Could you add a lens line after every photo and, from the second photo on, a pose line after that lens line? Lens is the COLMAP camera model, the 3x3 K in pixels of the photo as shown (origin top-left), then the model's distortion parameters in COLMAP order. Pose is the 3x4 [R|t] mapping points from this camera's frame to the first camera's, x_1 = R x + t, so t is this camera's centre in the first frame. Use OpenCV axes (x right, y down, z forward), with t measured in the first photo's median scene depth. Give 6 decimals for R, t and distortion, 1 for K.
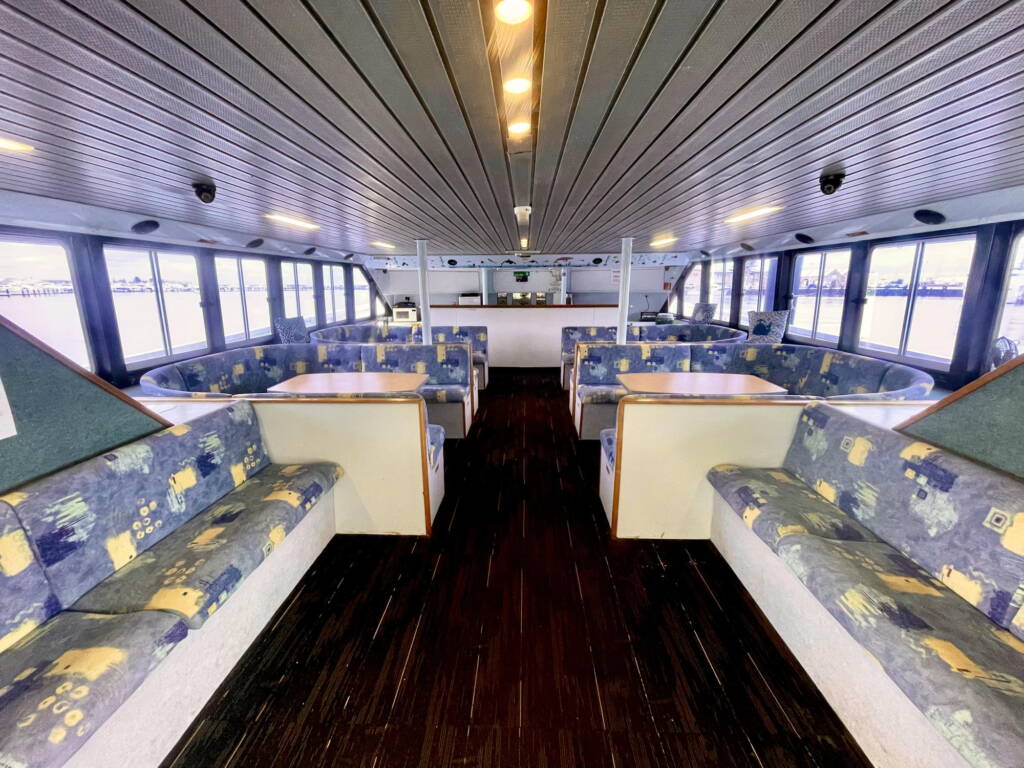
lens RADIAL K [[413.5, 0, 511.9], [0, 413.5, 384.2], [0, 0, 1]] dist [0.001231, 0.000807]
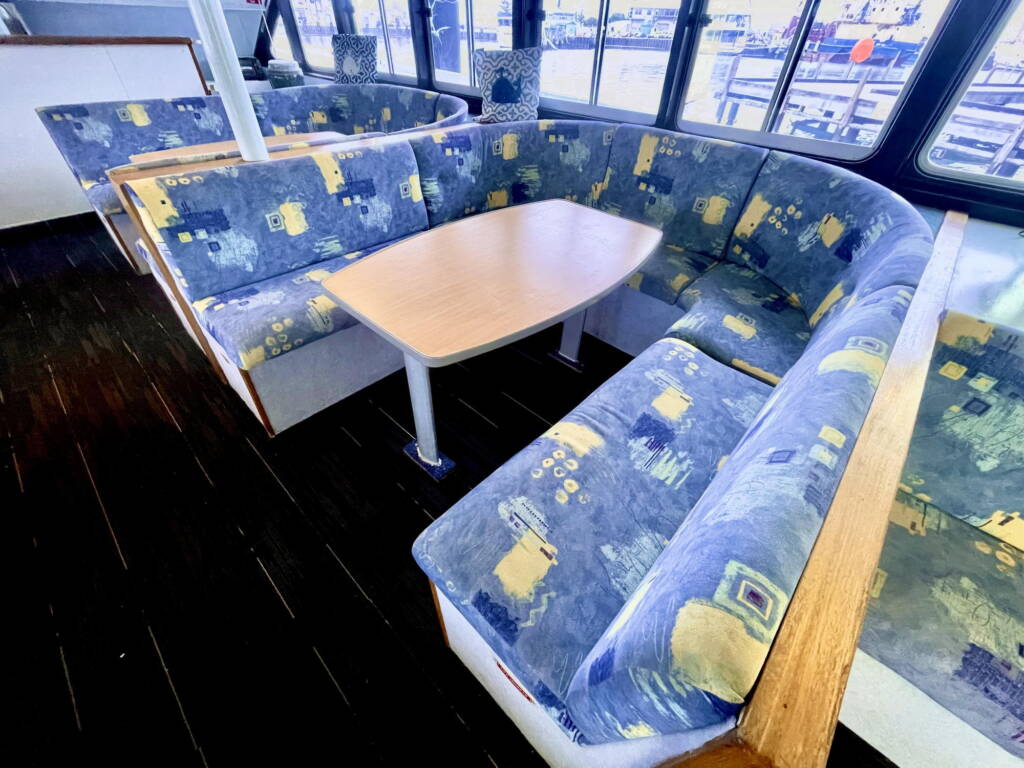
lens RADIAL K [[413.5, 0, 514.0], [0, 413.5, 384.0], [0, 0, 1]] dist [0.001231, 0.000807]
pose [[0.656628, -0.475251, 0.585641, 0.100174], [0.143834, 0.841148, 0.521327, -0.090524], [-0.740372, -0.258083, 0.620679, 0.552787]]
